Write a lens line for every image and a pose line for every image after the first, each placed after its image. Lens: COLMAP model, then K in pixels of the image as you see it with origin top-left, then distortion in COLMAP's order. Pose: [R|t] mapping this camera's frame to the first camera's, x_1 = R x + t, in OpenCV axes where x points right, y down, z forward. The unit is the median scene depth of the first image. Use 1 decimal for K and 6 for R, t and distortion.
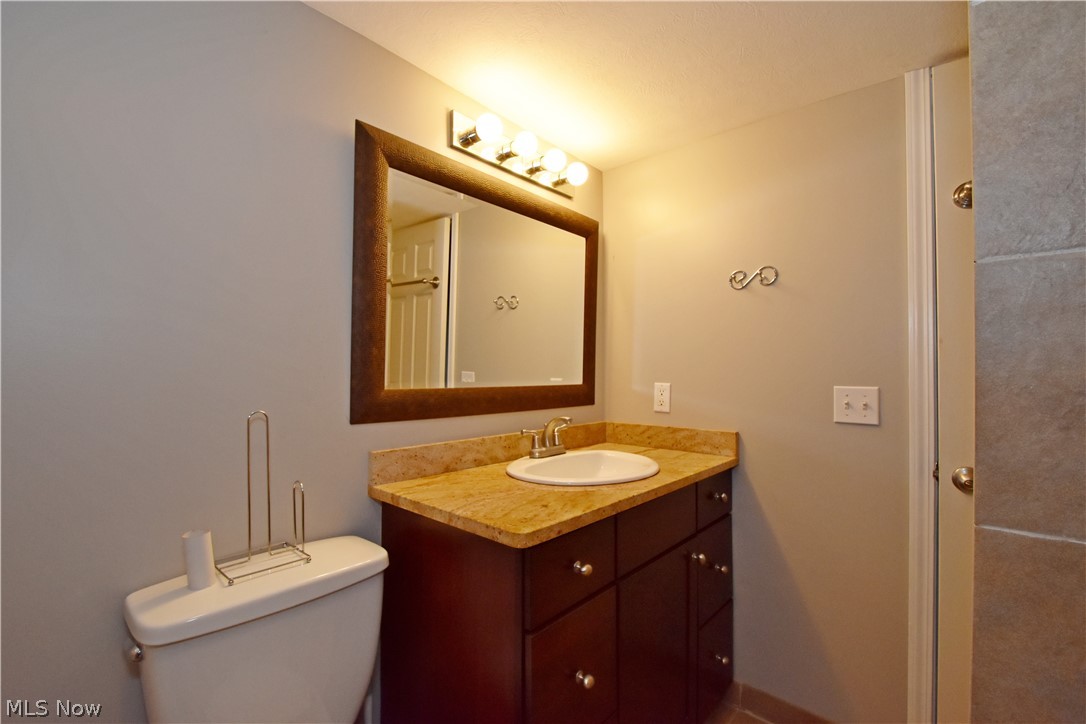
lens RADIAL K [[481.2, 0, 541.8], [0, 481.2, 360.2], [0, 0, 1]] dist [-0.002409, -0.000262]
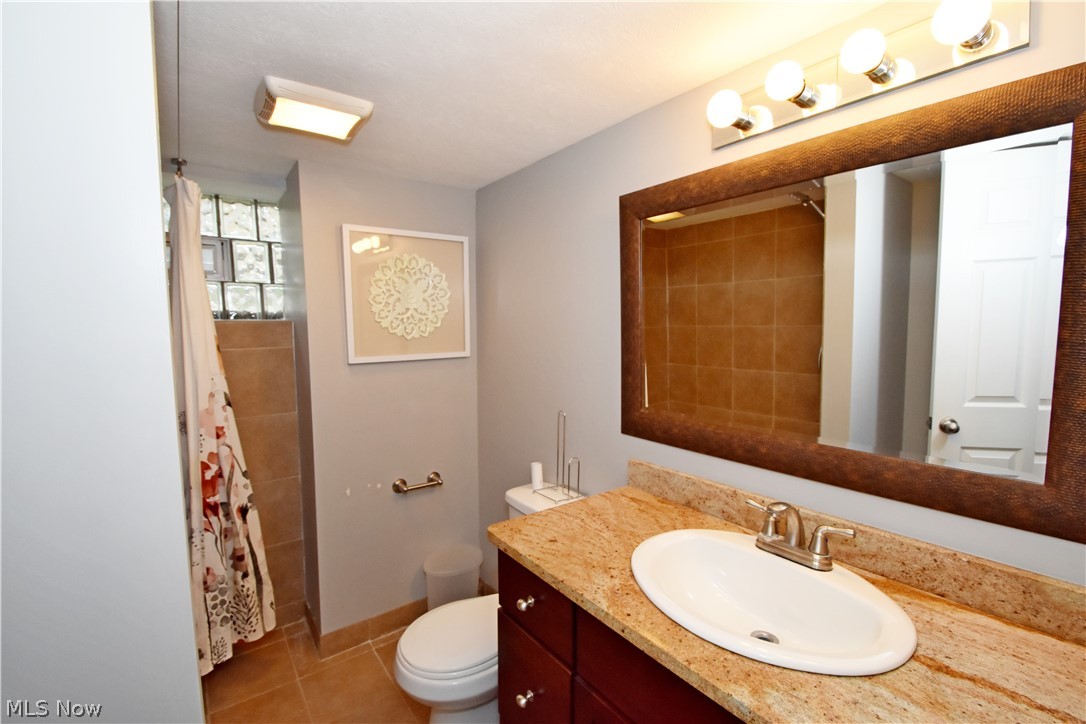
lens RADIAL K [[481.2, 0, 541.9], [0, 481.2, 363.8], [0, 0, 1]] dist [-0.002409, -0.000262]
pose [[-0.201351, 0.076729, -0.976509, 0.854837], [0.029533, 0.996950, 0.072246, -0.147601], [0.979074, -0.014293, -0.203003, 0.974049]]
